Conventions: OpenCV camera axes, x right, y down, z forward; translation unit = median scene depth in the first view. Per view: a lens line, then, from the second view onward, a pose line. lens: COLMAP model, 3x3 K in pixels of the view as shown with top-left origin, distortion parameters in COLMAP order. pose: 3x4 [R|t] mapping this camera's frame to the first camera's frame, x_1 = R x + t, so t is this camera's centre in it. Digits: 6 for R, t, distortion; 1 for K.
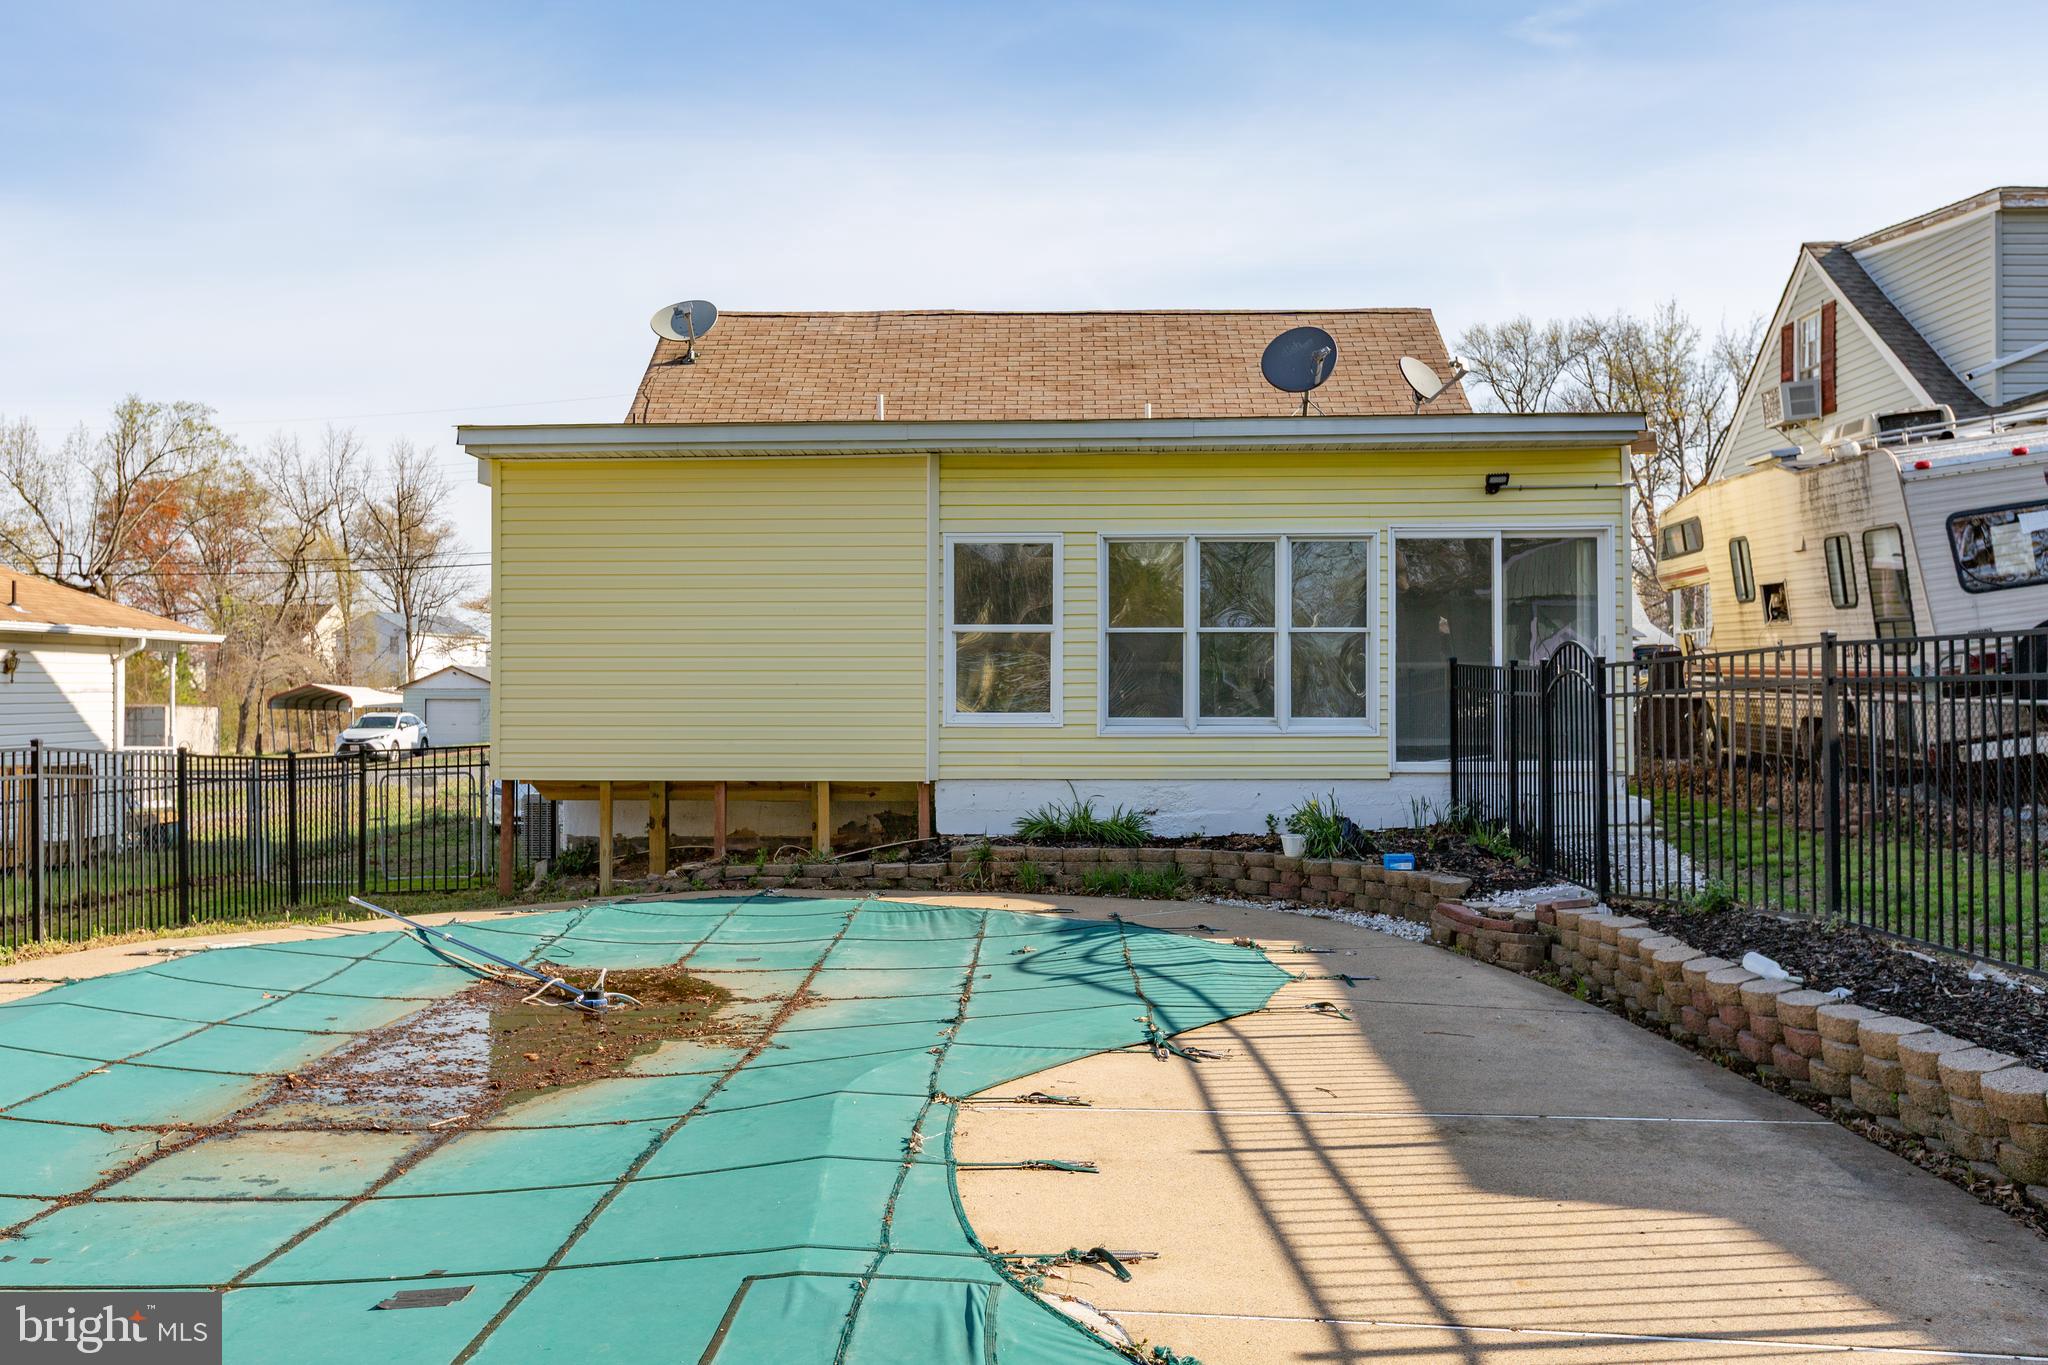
lens RADIAL K [[1769.2, 0, 960.3], [0, 1769.2, 709.8], [0, 0, 1]] dist [0.001242, -0.009633]
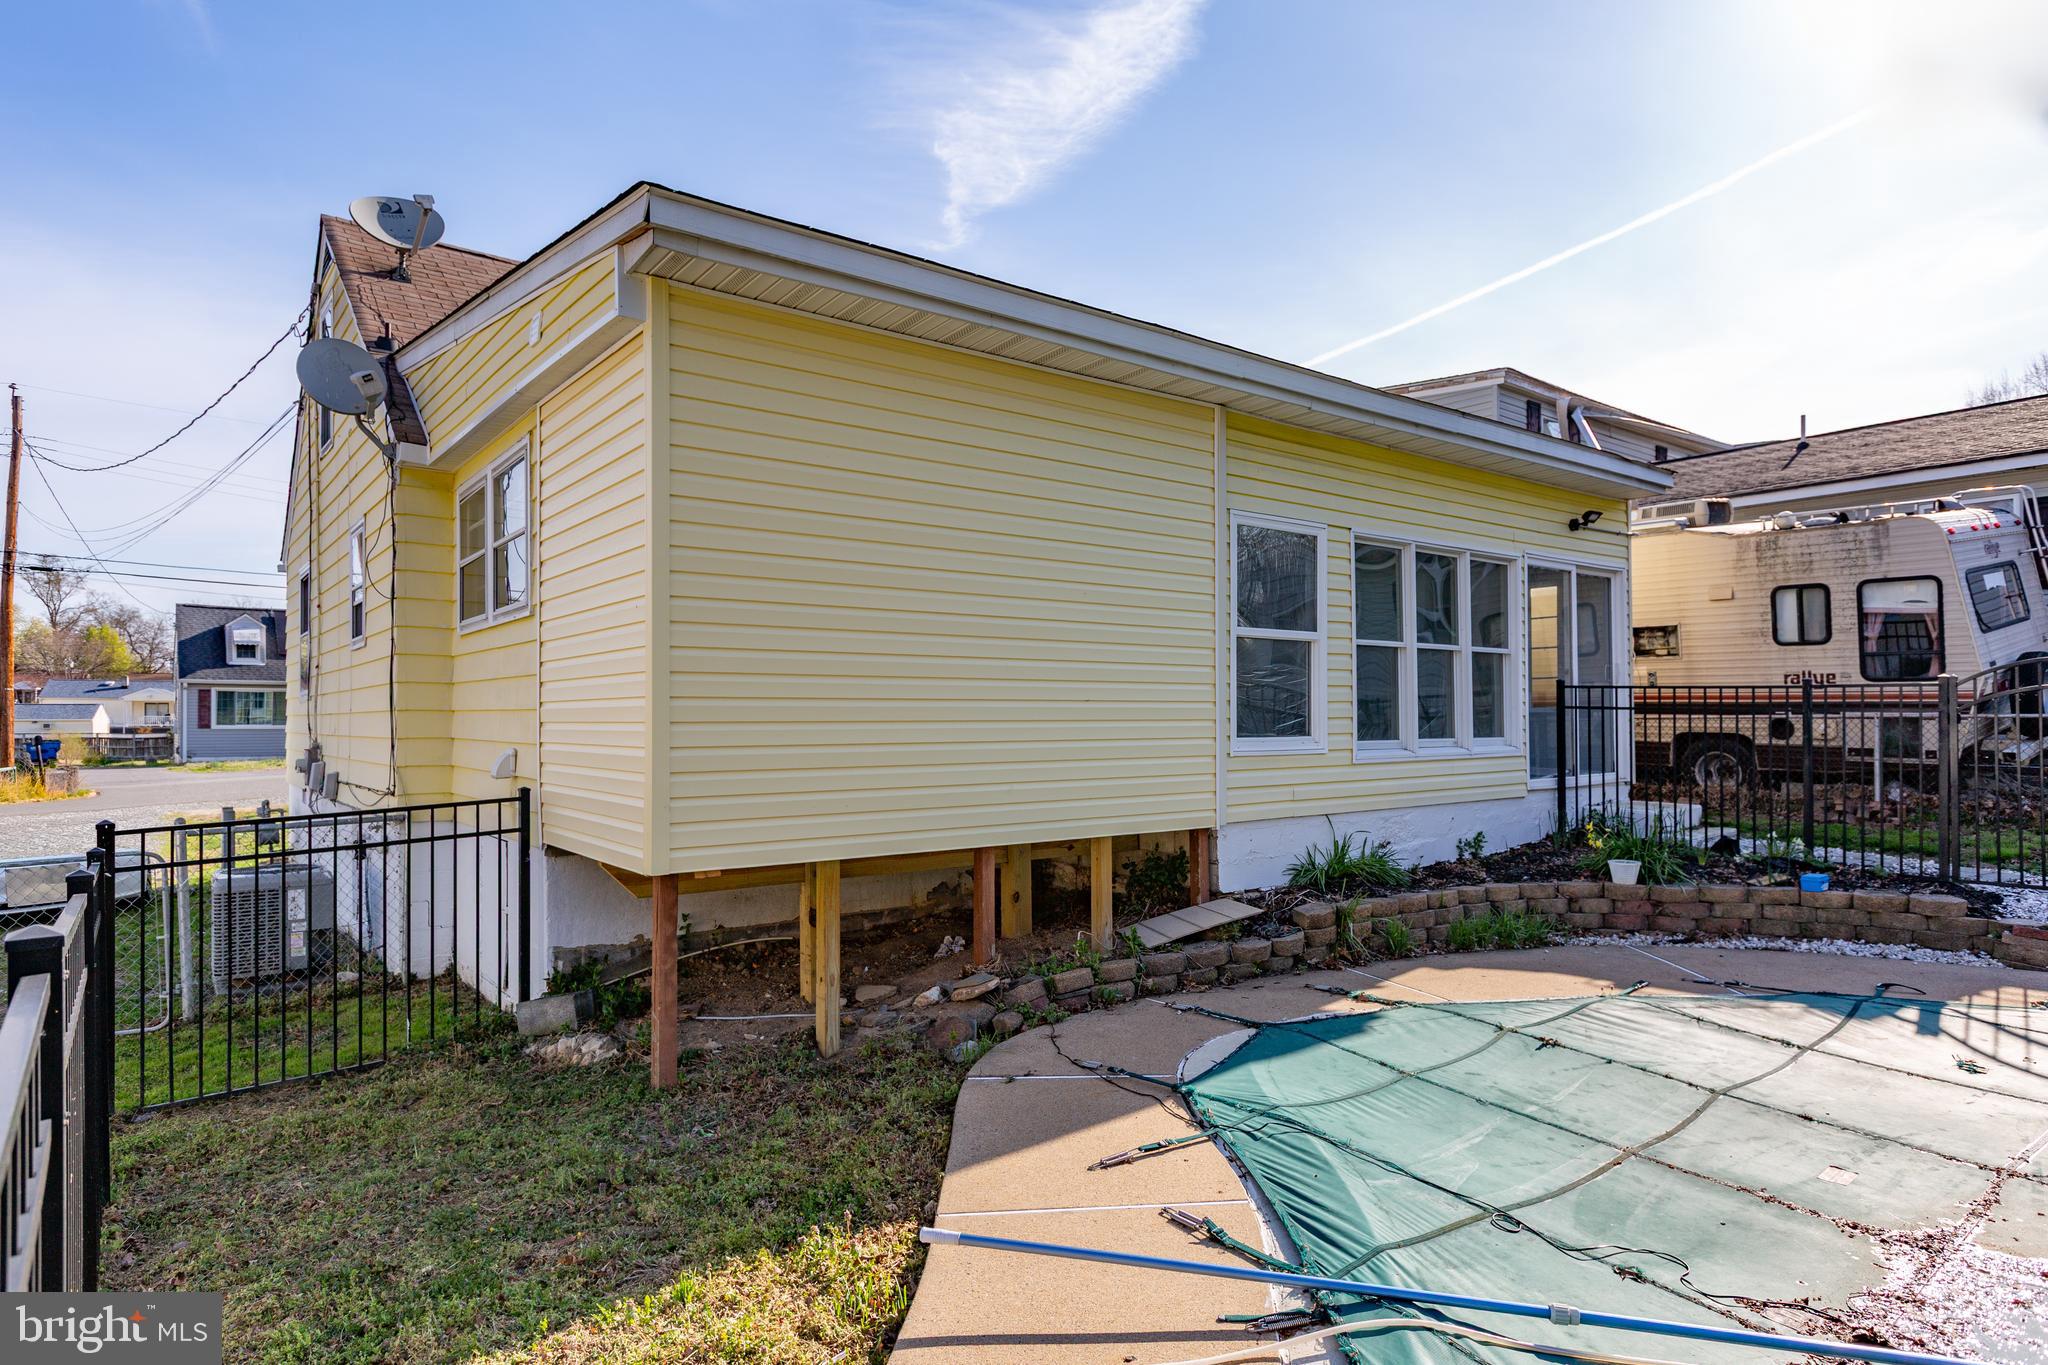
lens RADIAL K [[1201.3, 0, 1055.5], [0, 1201.3, 707.9], [0, 0, 1]] dist [0.014737, -0.001299]
pose [[0.744850, 0.006408, 0.667201, -0.425002], [0.014048, 0.999582, -0.025284, 0.001005], [-0.667084, 0.028206, 0.744449, 0.656884]]
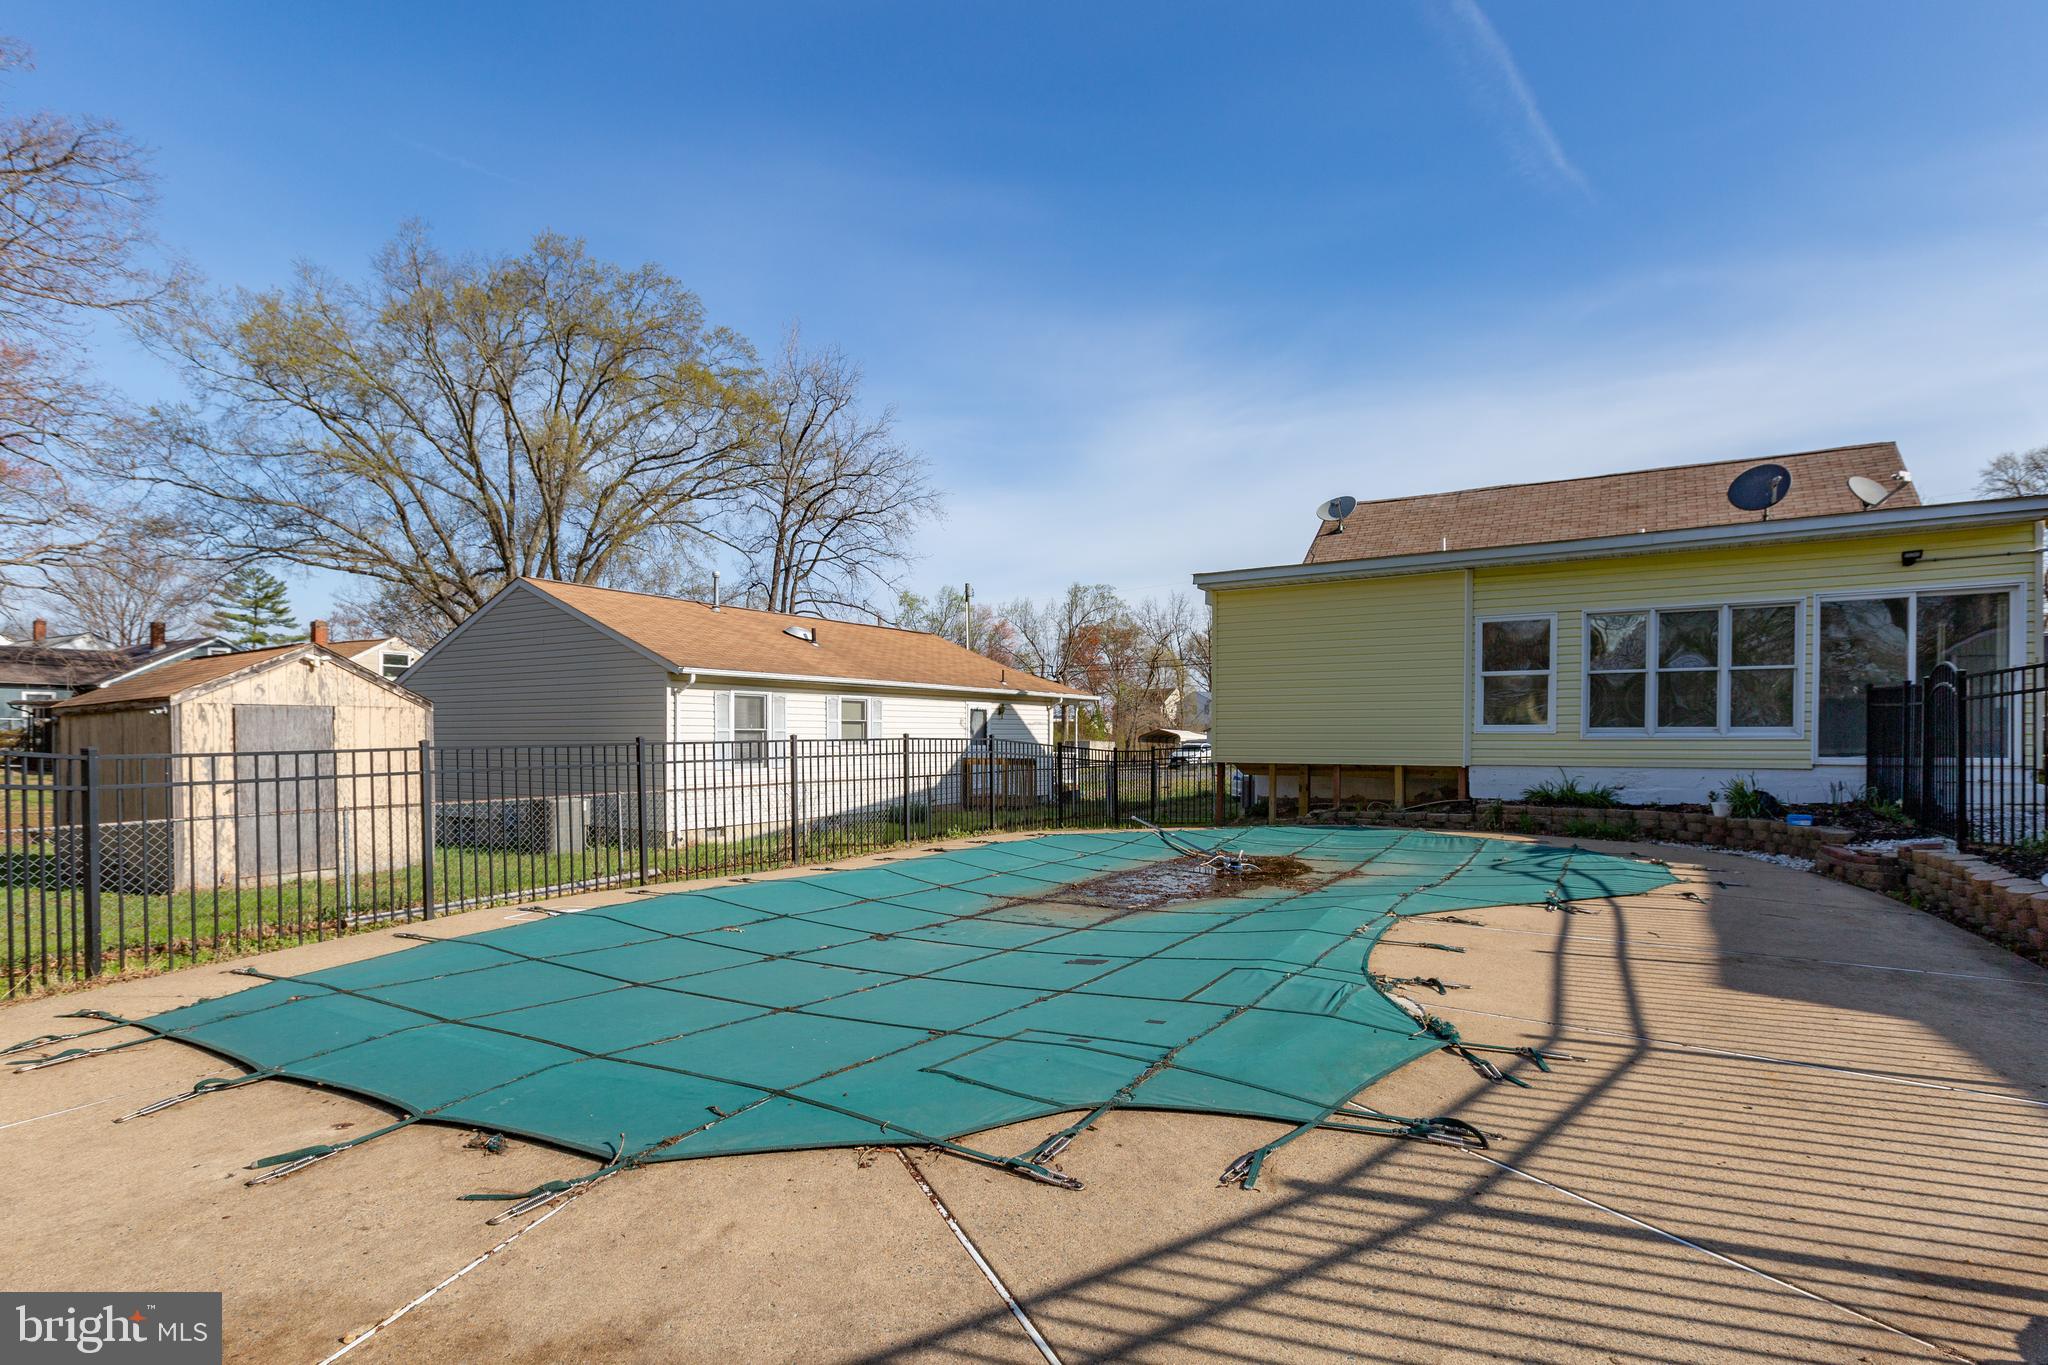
lens RADIAL K [[991.7, 0, 1015.0], [0, 991.7, 763.0], [0, 0, 1]] dist [0.004190, -0.002570]
pose [[0.876108, 0.013531, -0.481925, 0.062323], [-0.005348, 0.999817, 0.018349, 0.022685], [0.482085, -0.013498, 0.876020, -0.028246]]
